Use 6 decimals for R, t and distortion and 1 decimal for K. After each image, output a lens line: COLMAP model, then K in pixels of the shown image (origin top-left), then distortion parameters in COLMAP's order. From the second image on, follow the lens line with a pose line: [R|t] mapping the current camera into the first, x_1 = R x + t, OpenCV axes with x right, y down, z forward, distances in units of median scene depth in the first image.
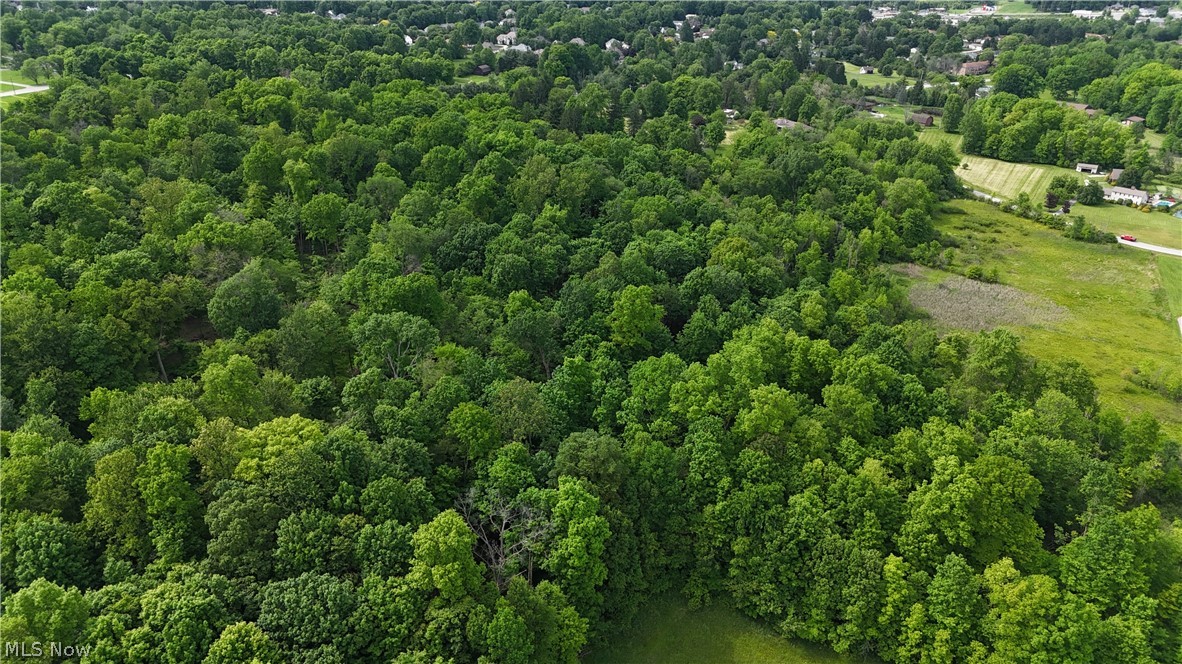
lens RADIAL K [[879.2, 0, 595.0], [0, 879.2, 337.3], [0, 0, 1]] dist [0.081445, -0.073903]
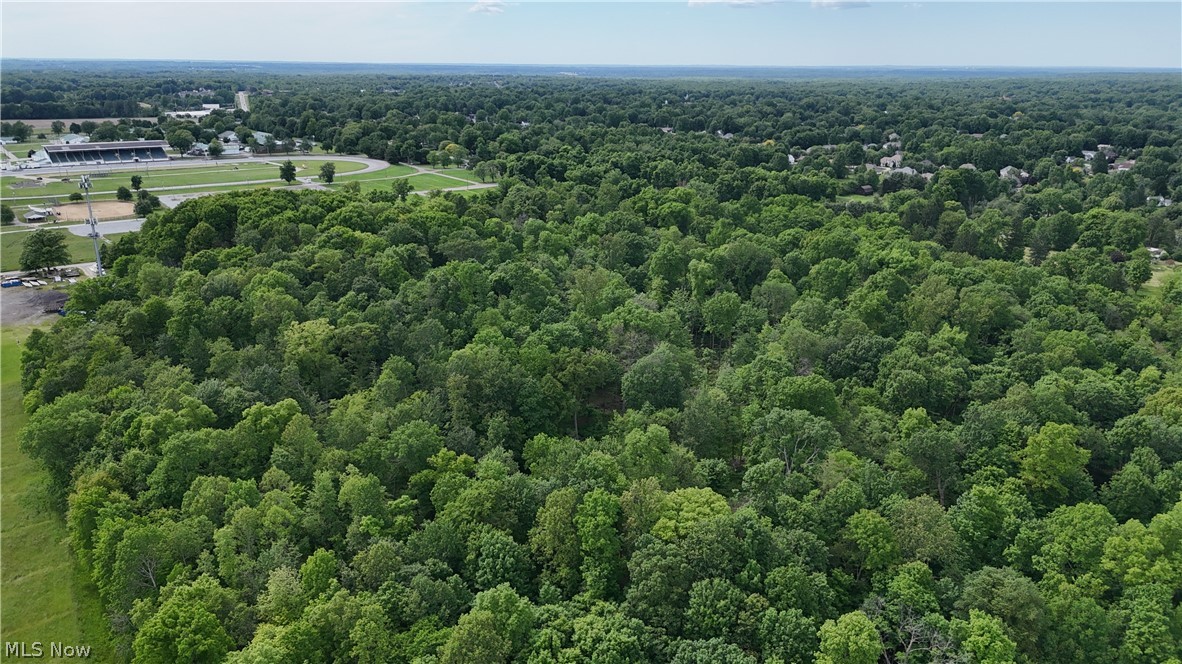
lens RADIAL K [[879.2, 0, 586.8], [0, 879.2, 329.0], [0, 0, 1]] dist [0.081445, -0.073903]
pose [[0.919435, 0.120296, -0.374391, -0.047627], [-0.168983, 0.980540, -0.099934, 0.014982], [0.355084, 0.155149, 0.921870, -0.033068]]
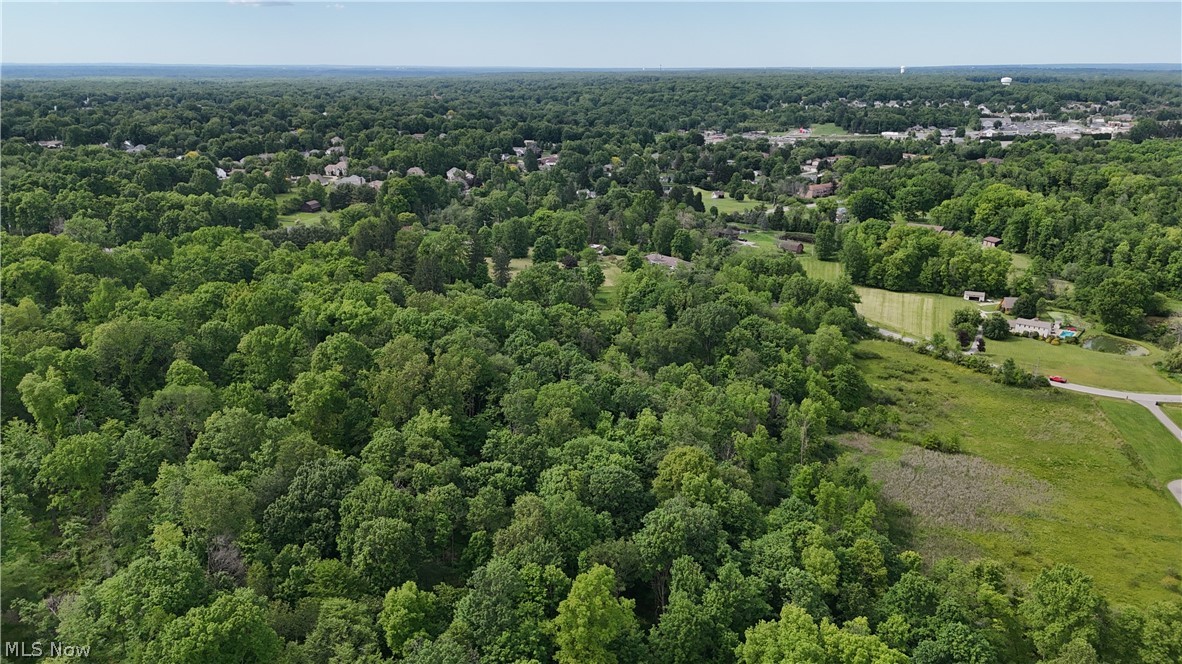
lens RADIAL K [[879.2, 0, 587.7], [0, 879.2, 335.0], [0, 0, 1]] dist [0.081445, -0.073903]
pose [[0.982834, -0.054770, 0.176175, -0.042368], [0.076658, 0.989818, -0.119934, -0.107977], [-0.167813, 0.131381, 0.977025, 0.242849]]
